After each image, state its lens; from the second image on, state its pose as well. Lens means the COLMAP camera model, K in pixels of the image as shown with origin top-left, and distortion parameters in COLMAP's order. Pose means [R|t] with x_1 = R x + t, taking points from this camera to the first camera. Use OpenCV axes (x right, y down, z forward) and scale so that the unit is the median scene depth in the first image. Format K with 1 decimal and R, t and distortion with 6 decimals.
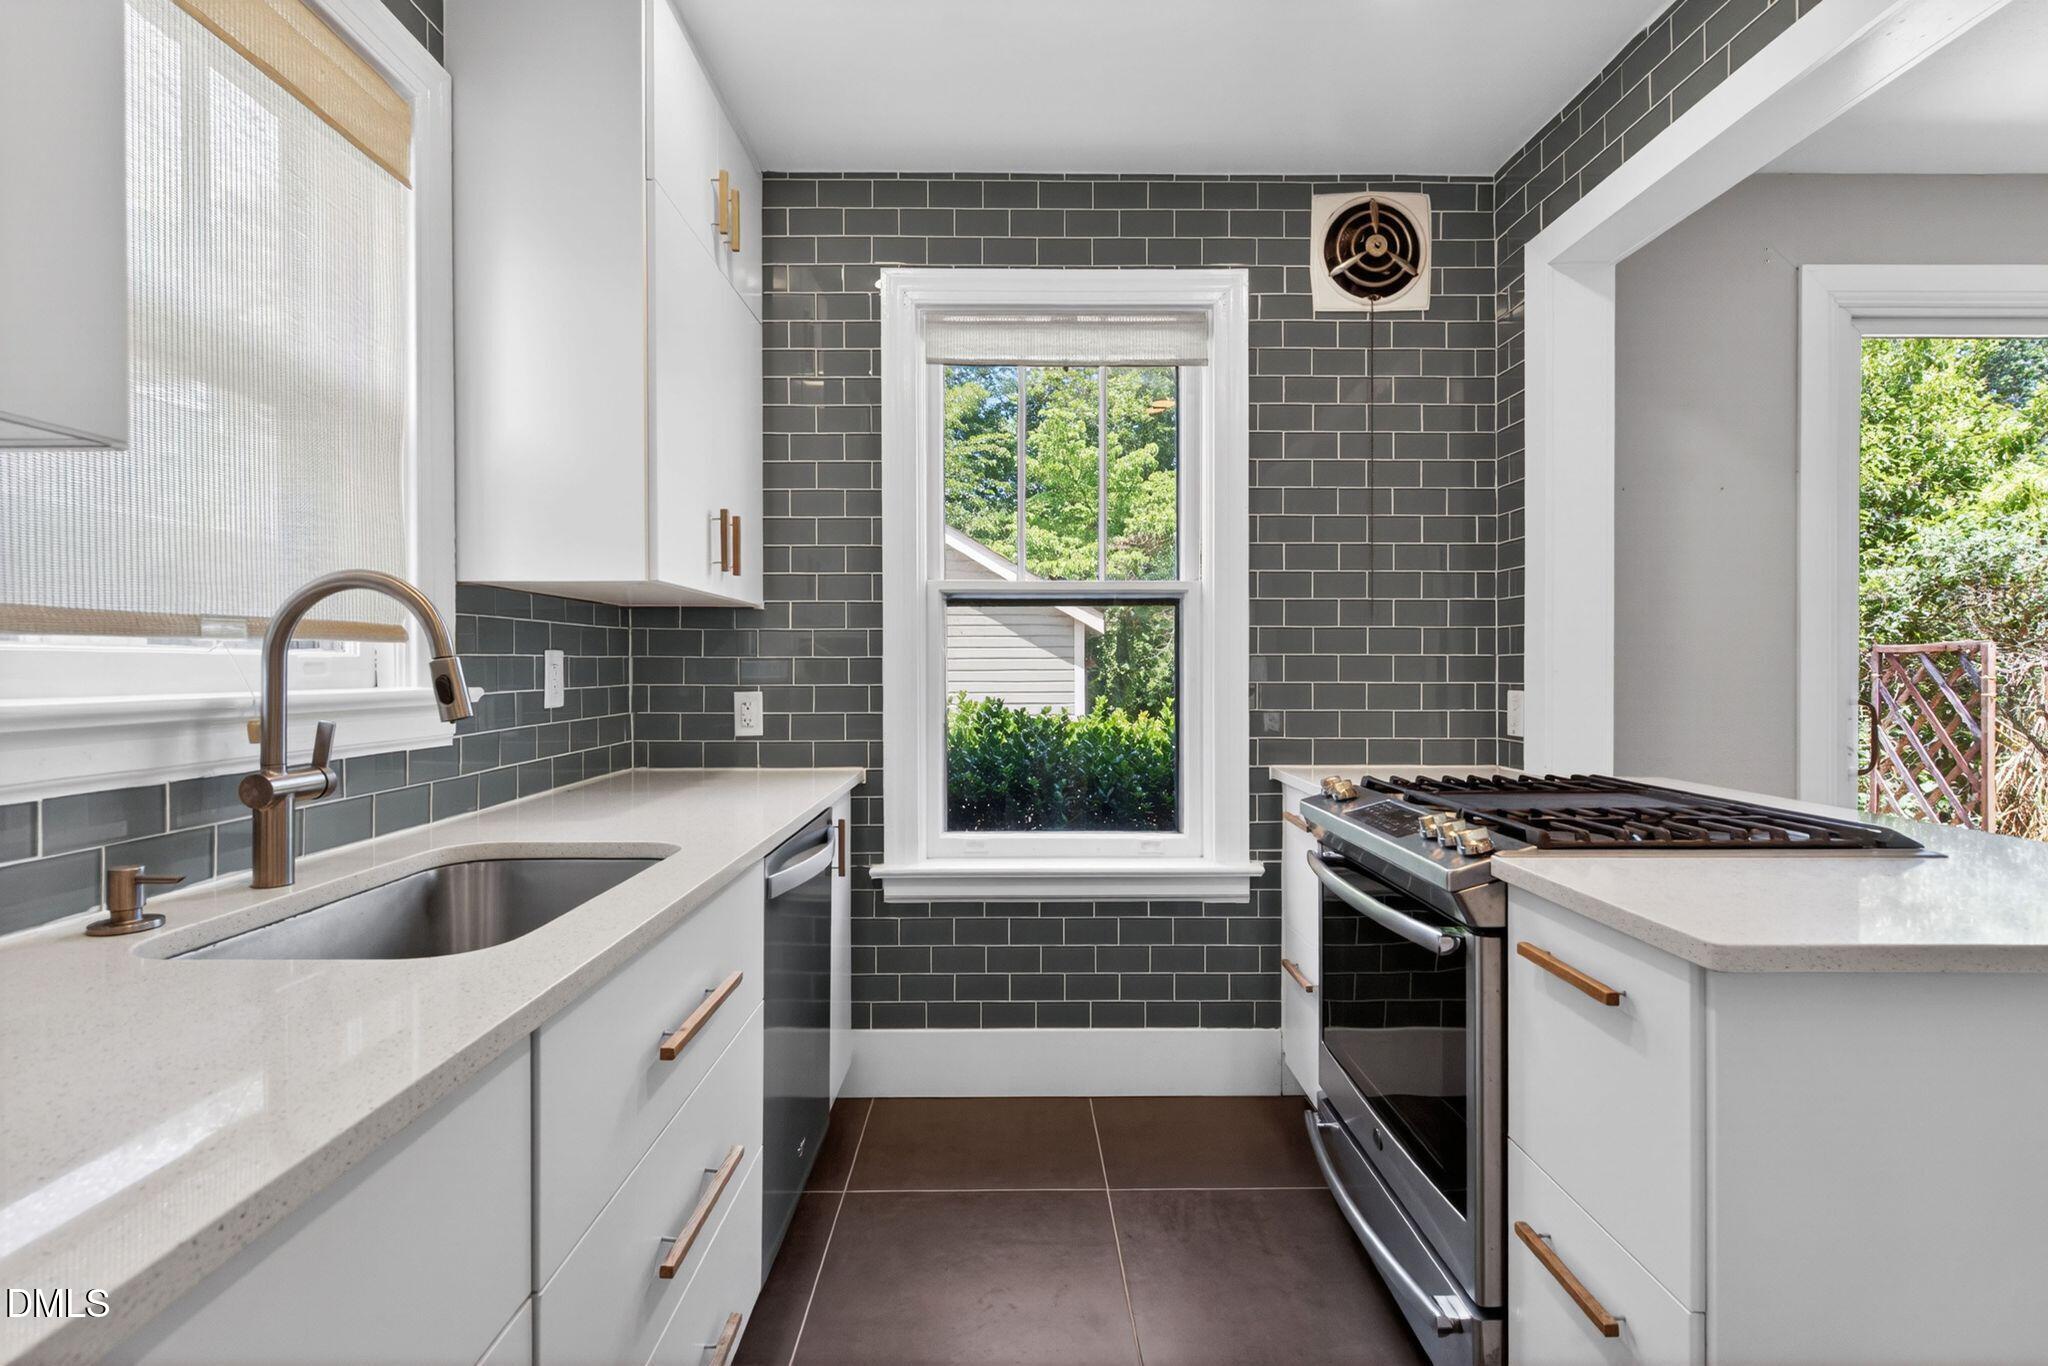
lens RADIAL K [[929.5, 0, 1016.0], [0, 929.5, 675.9], [0, 0, 1]] dist [0.000369, 0.000697]
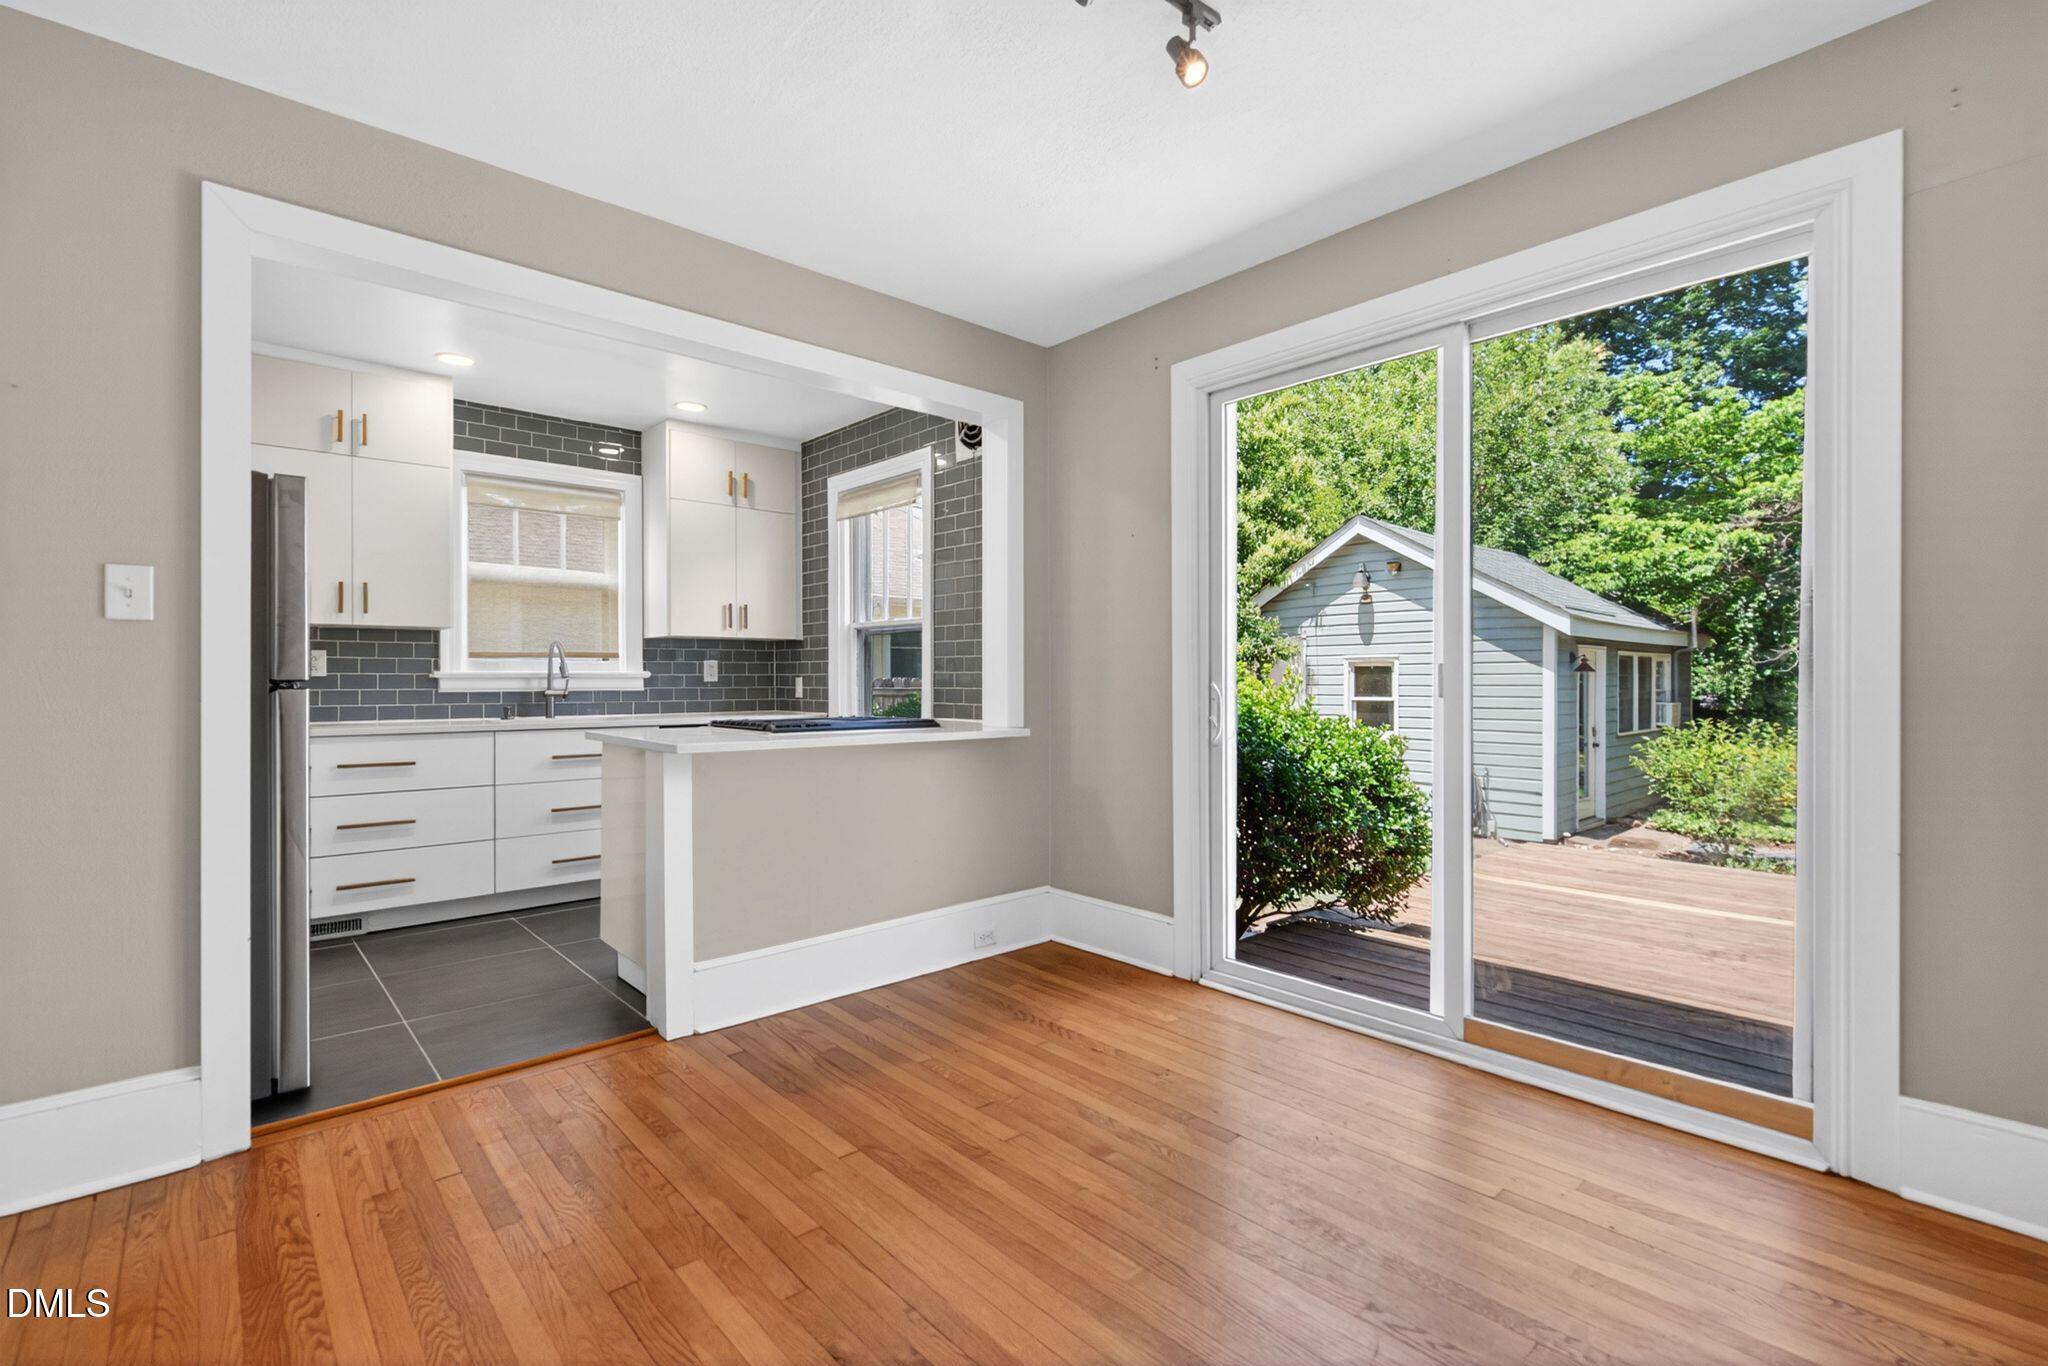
lens RADIAL K [[922.8, 0, 1018.5], [0, 922.8, 704.0], [0, 0, 1]] dist [0.004430, 0.000507]
pose [[0.663512, 0.018787, -0.747929, 1.731676], [-0.005658, 0.999782, 0.020095, 0.032831], [0.748144, -0.009101, 0.663474, -0.081073]]
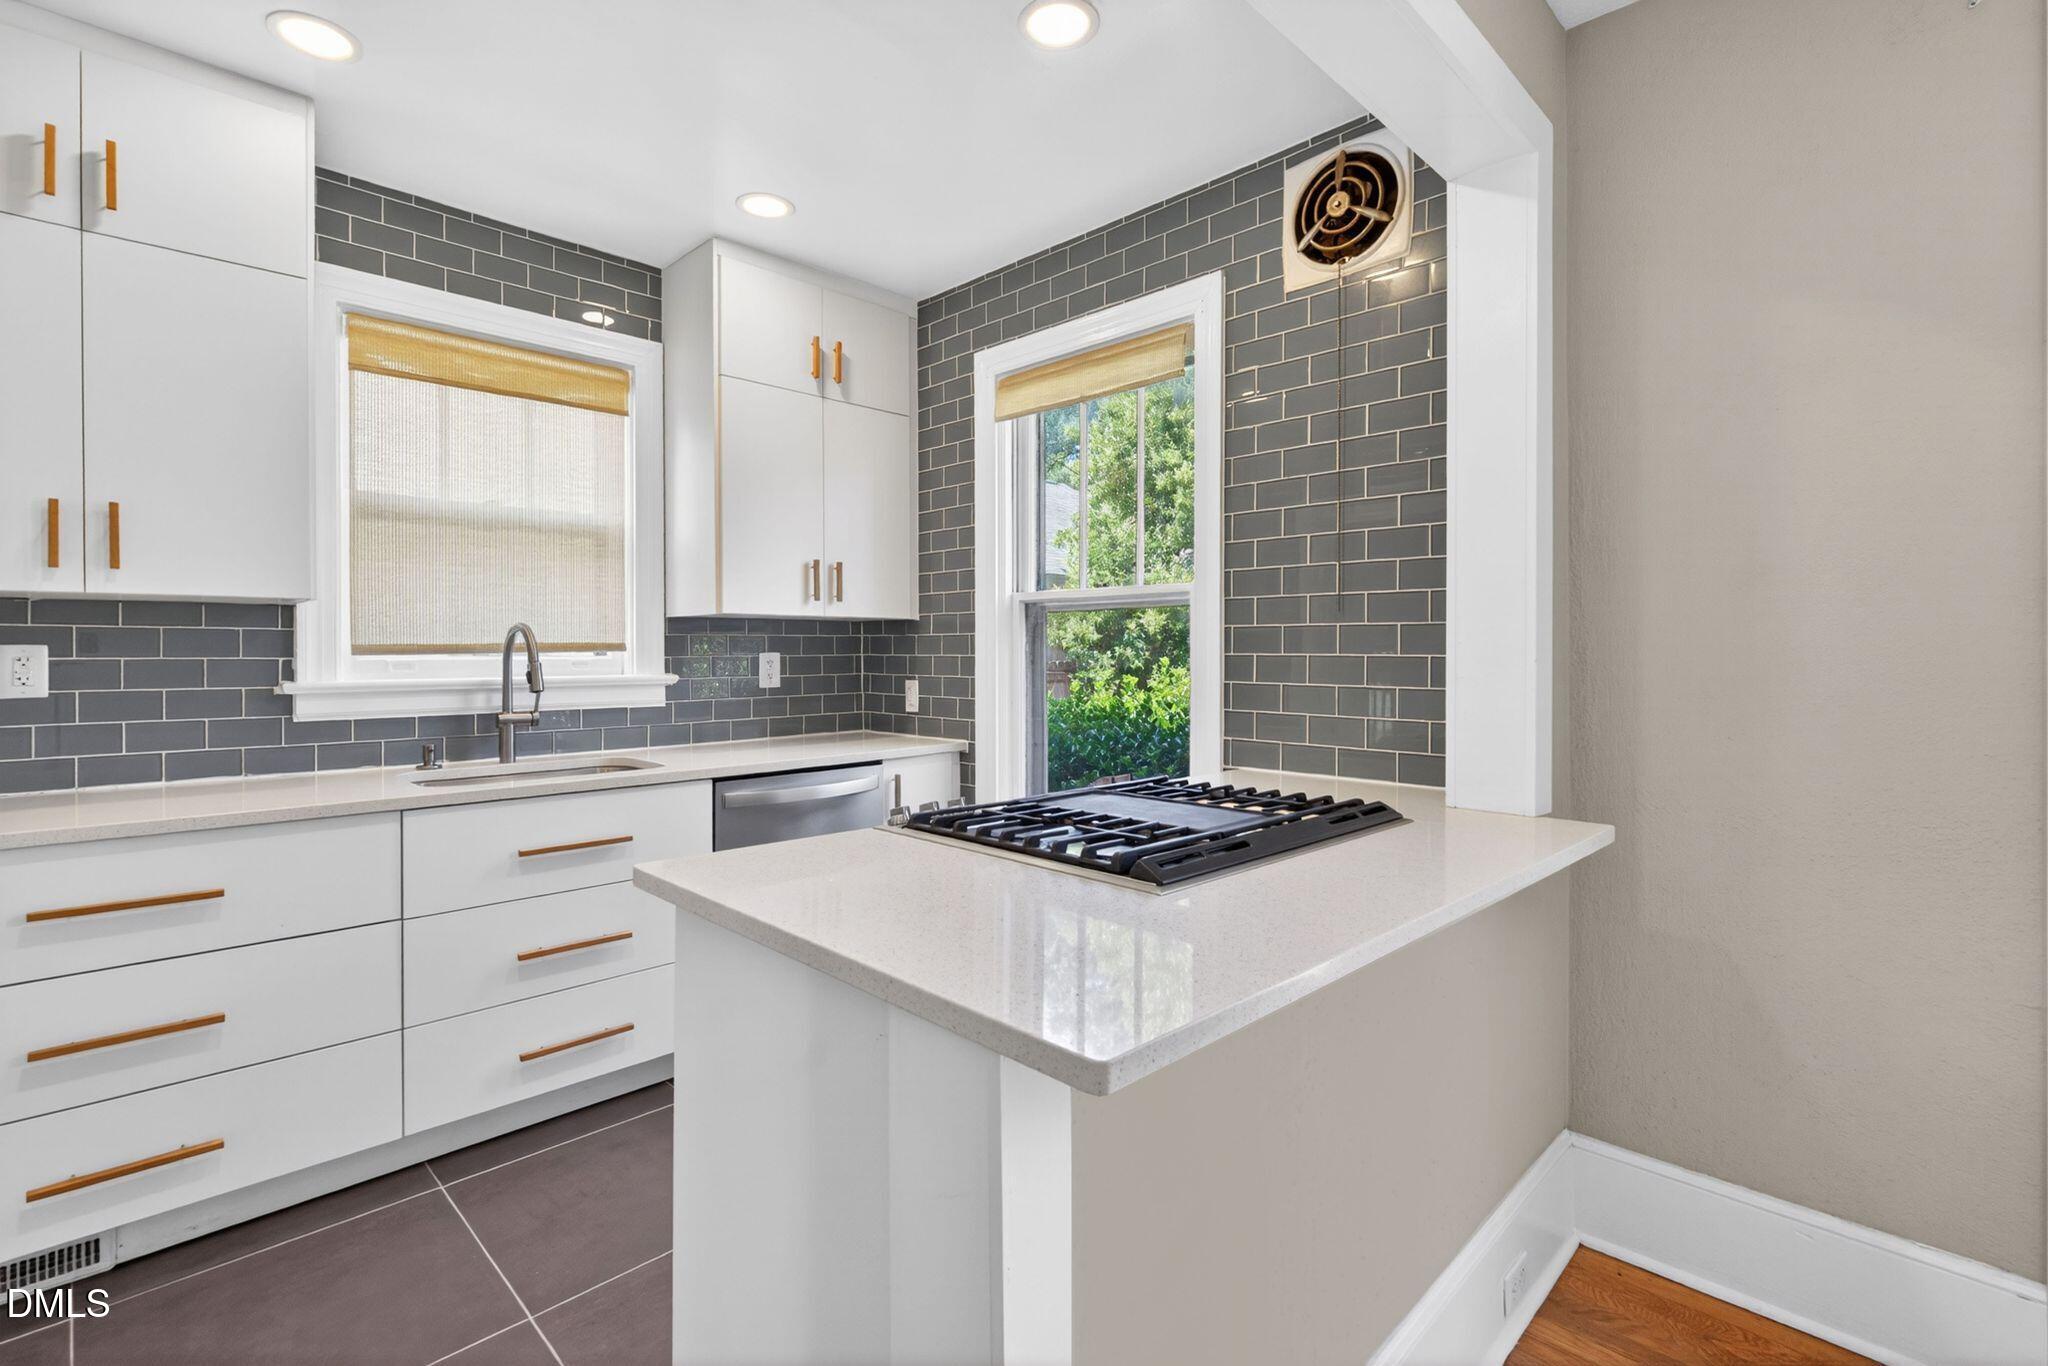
lens RADIAL K [[929.5, 0, 1016.0], [0, 929.5, 675.9], [0, 0, 1]] dist [0.000369, 0.000697]
pose [[0.703160, 0.016584, -0.710838, 0.816045], [-0.004174, 0.999807, 0.019197, -0.016969], [0.711019, -0.010531, 0.703094, 0.129660]]
